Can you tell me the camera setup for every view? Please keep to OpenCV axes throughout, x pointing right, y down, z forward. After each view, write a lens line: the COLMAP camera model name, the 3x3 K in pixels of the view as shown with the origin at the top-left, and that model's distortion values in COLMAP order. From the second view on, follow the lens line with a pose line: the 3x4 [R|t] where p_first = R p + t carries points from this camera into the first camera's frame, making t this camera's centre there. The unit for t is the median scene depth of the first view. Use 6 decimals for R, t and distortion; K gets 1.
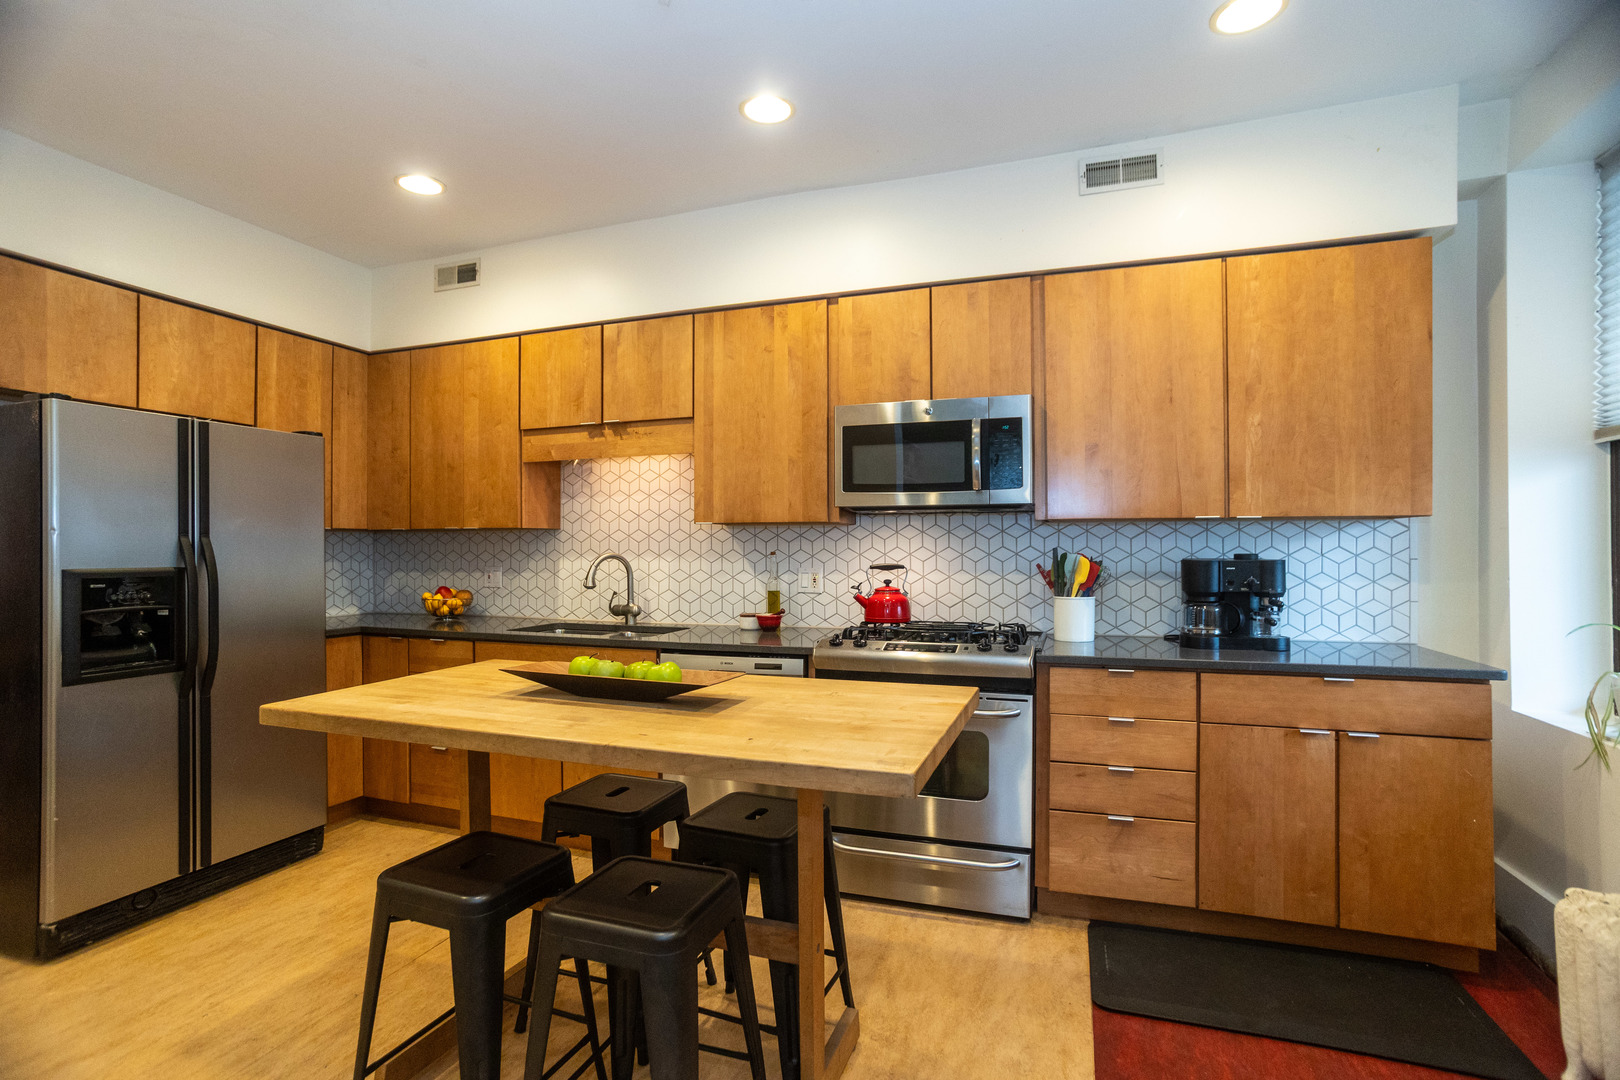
lens RADIAL K [[777.1, 0, 807.6], [0, 777.1, 540.6], [0, 0, 1]] dist [-0.078572, 0.050351]
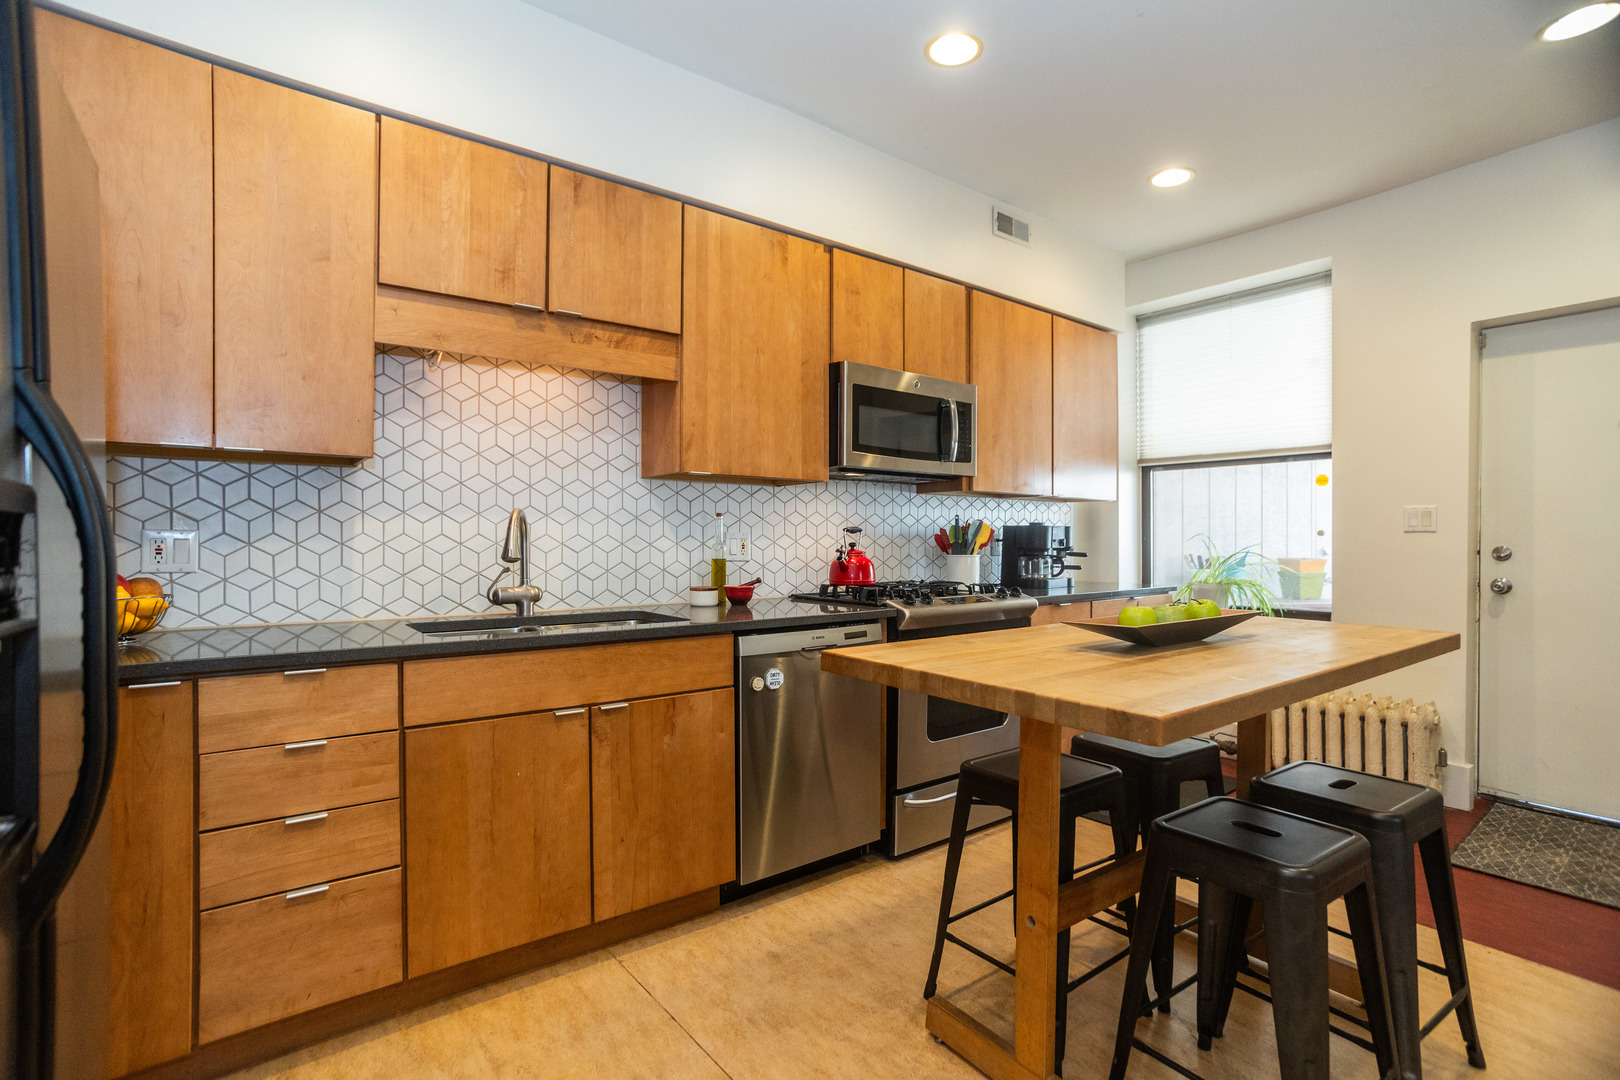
lens RADIAL K [[777.1, 0, 807.6], [0, 777.1, 540.6], [0, 0, 1]] dist [-0.078572, 0.050351]
pose [[0.542883, 0.000756, 0.839808, -0.716247], [-0.011675, 0.999910, 0.006647, 0.038560], [-0.839727, -0.013413, 0.542843, 0.467183]]
